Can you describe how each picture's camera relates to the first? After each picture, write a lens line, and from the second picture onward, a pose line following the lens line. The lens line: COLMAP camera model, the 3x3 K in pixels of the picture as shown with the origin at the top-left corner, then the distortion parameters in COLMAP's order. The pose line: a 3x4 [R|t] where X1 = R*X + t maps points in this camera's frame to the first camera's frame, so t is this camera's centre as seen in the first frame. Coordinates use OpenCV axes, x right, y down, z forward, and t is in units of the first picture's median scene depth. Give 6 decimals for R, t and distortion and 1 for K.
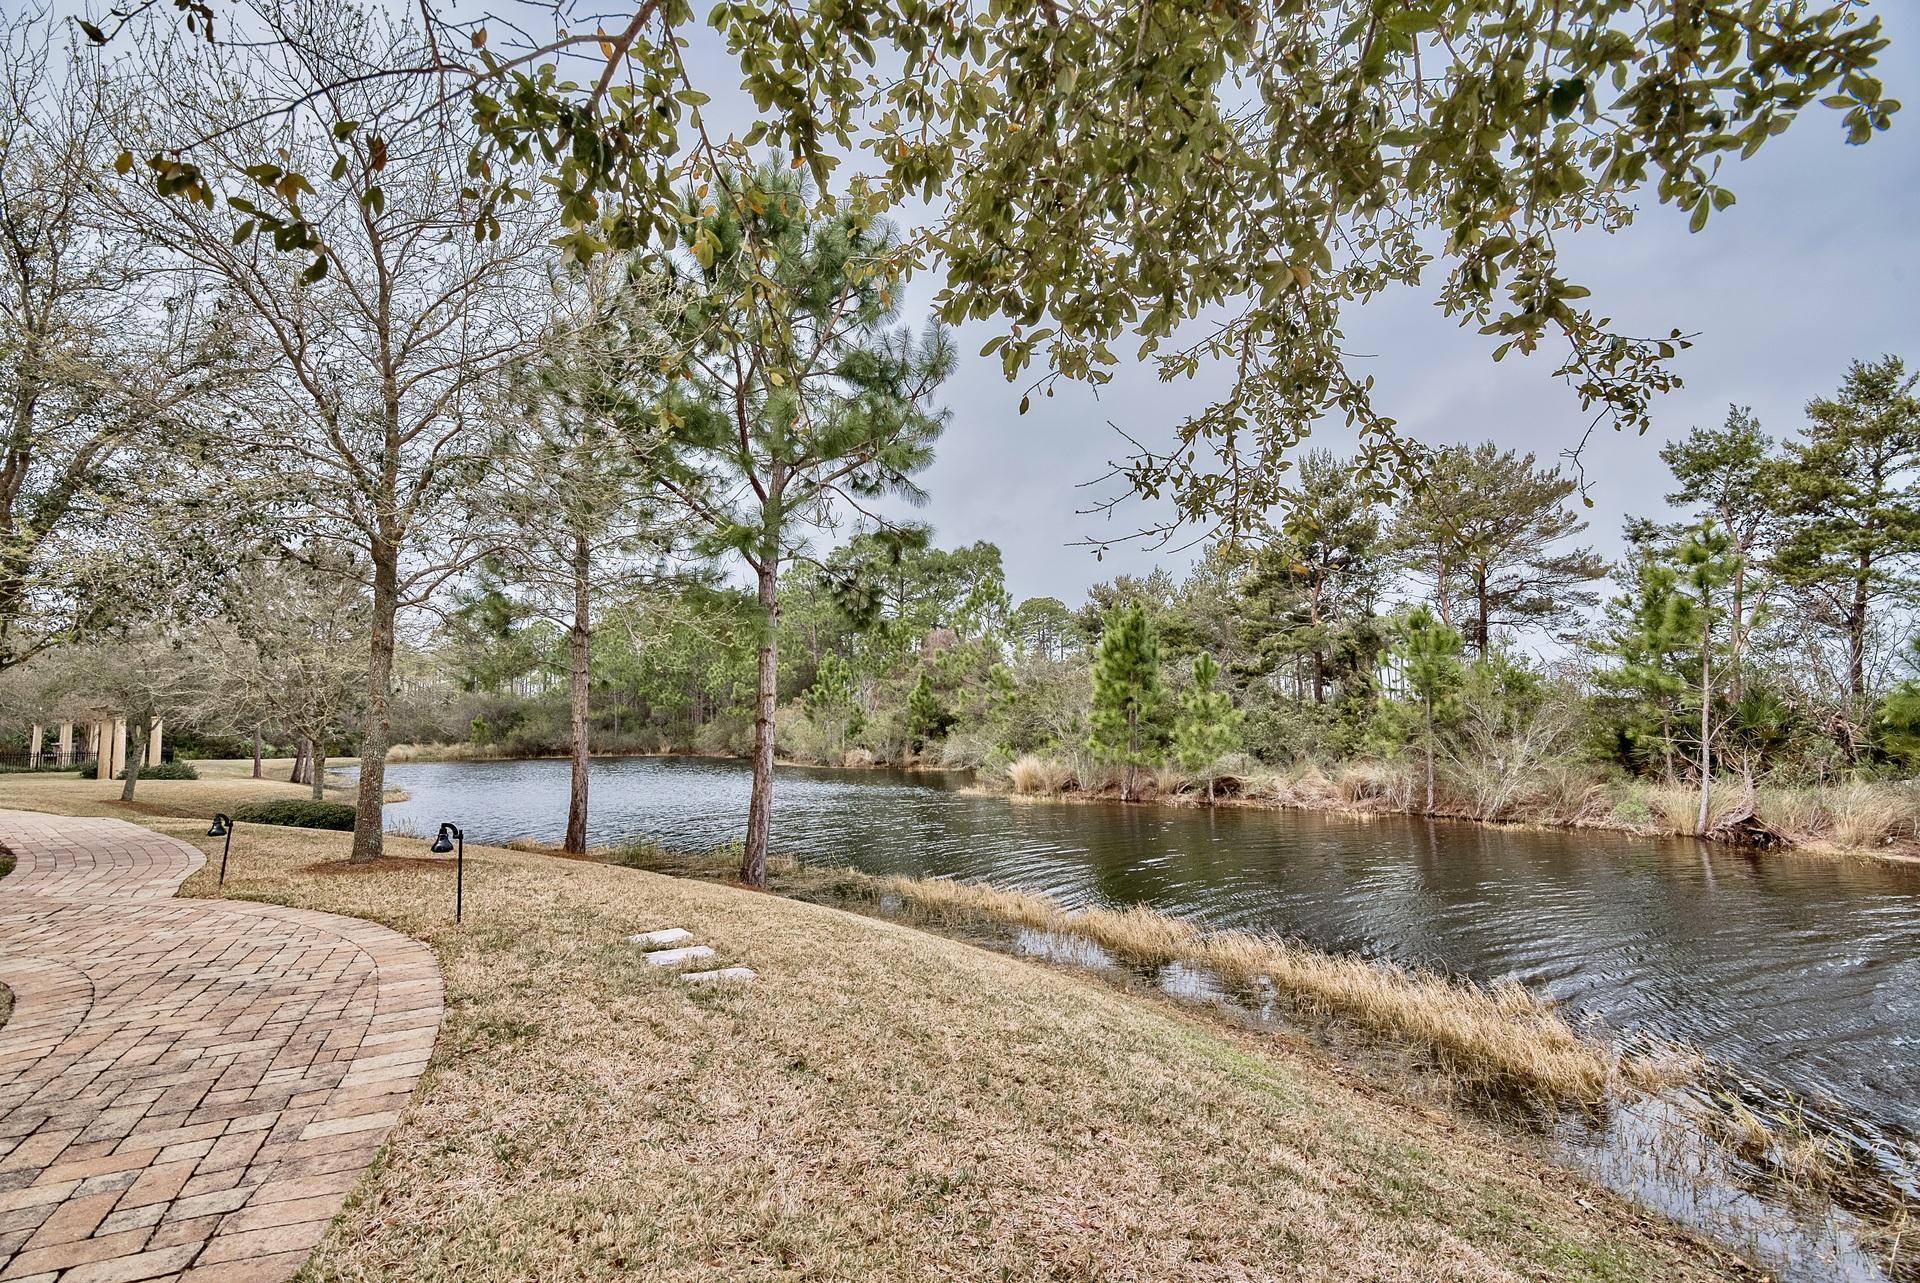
lens RADIAL K [[959.0, 0, 963.3], [0, 959.0, 643.4], [0, 0, 1]] dist [-0.002442, 0.000626]
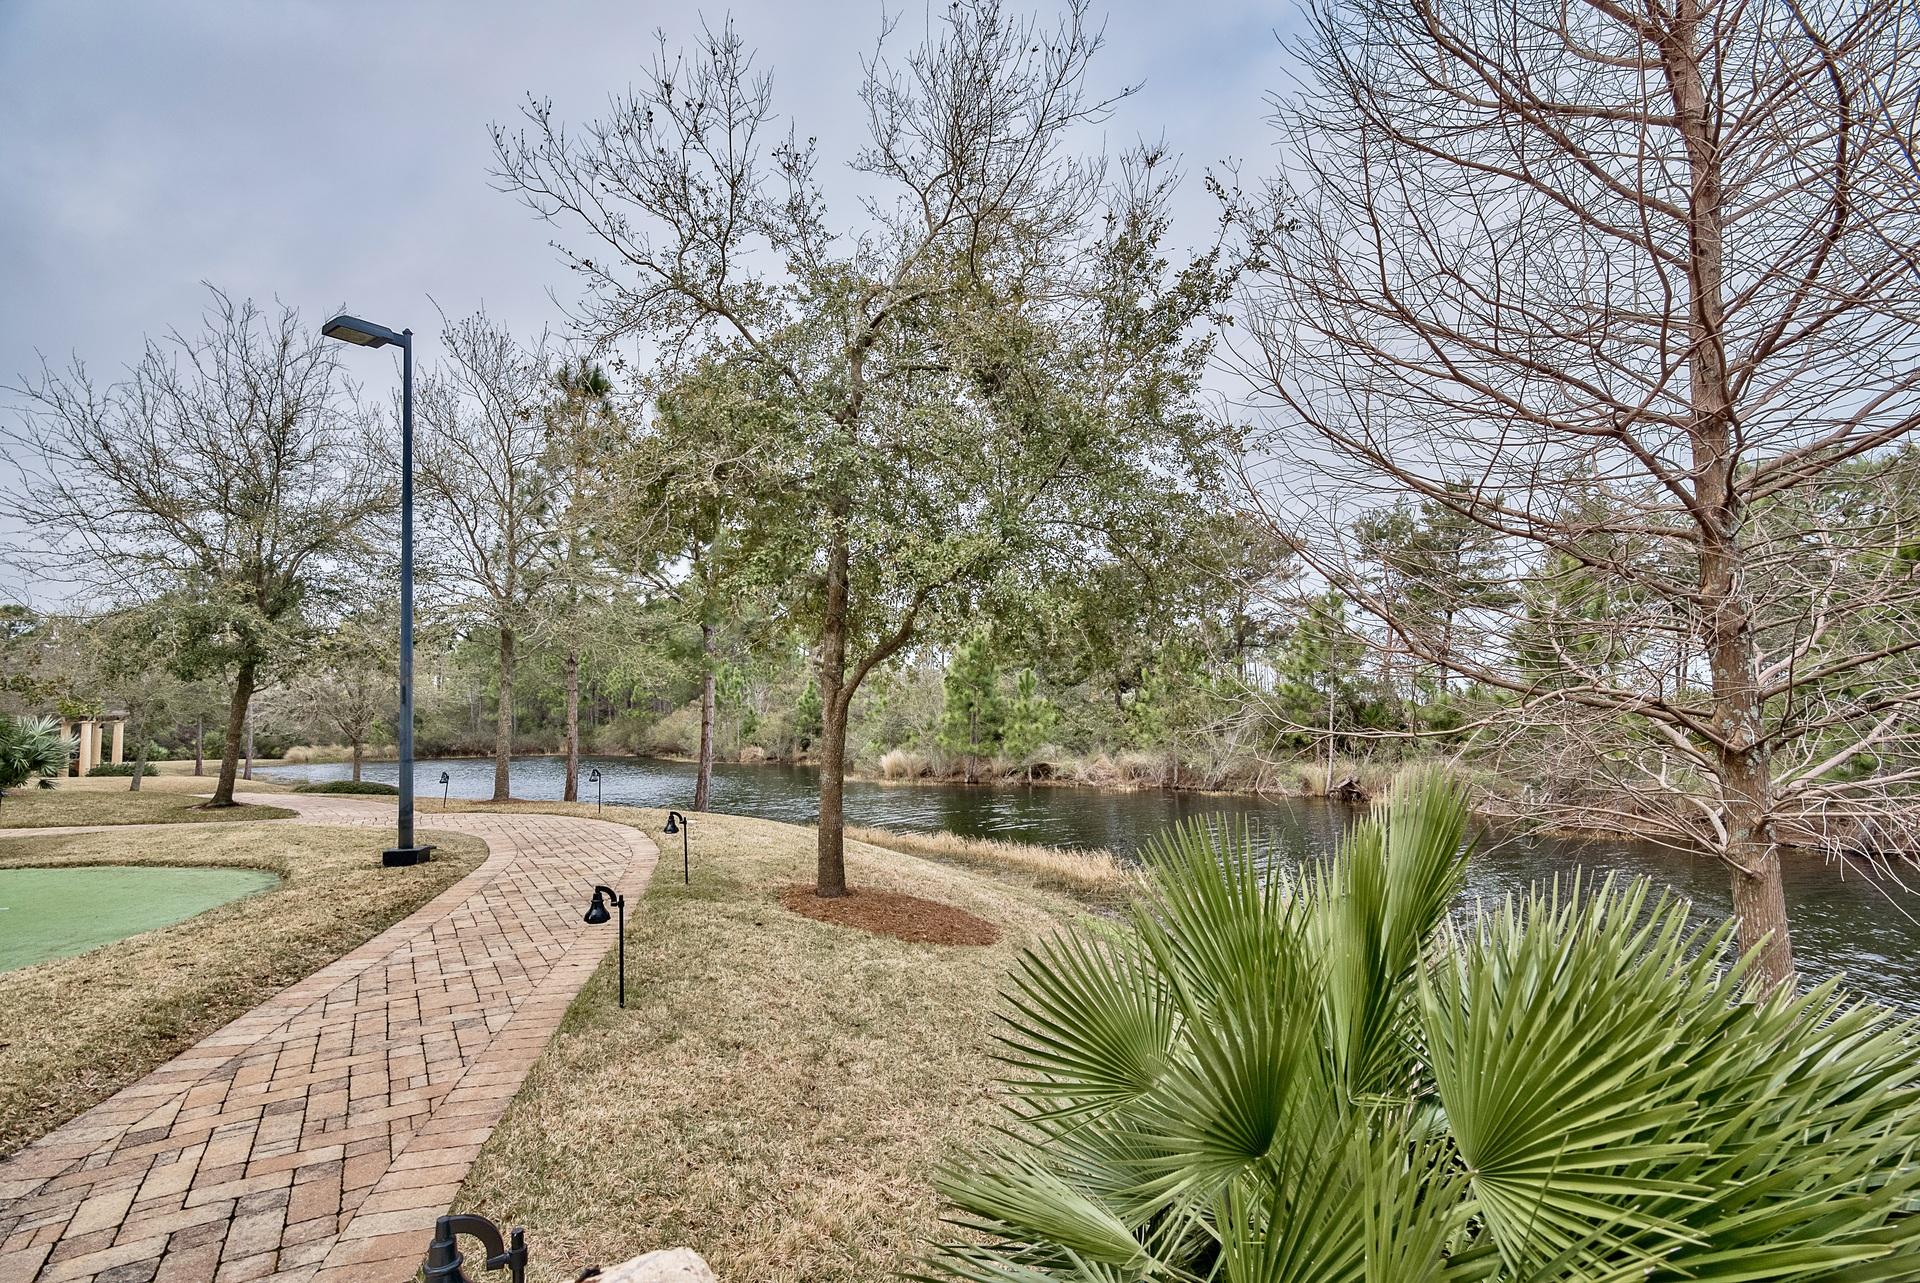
lens RADIAL K [[959.0, 0, 955.2], [0, 959.0, 644.2], [0, 0, 1]] dist [-0.002442, 0.000626]
pose [[0.994330, 0.003670, 0.106275, 0.014515], [-0.003866, 0.999991, 0.001639, -0.024055], [-0.106268, -0.002041, 0.994335, -0.275985]]
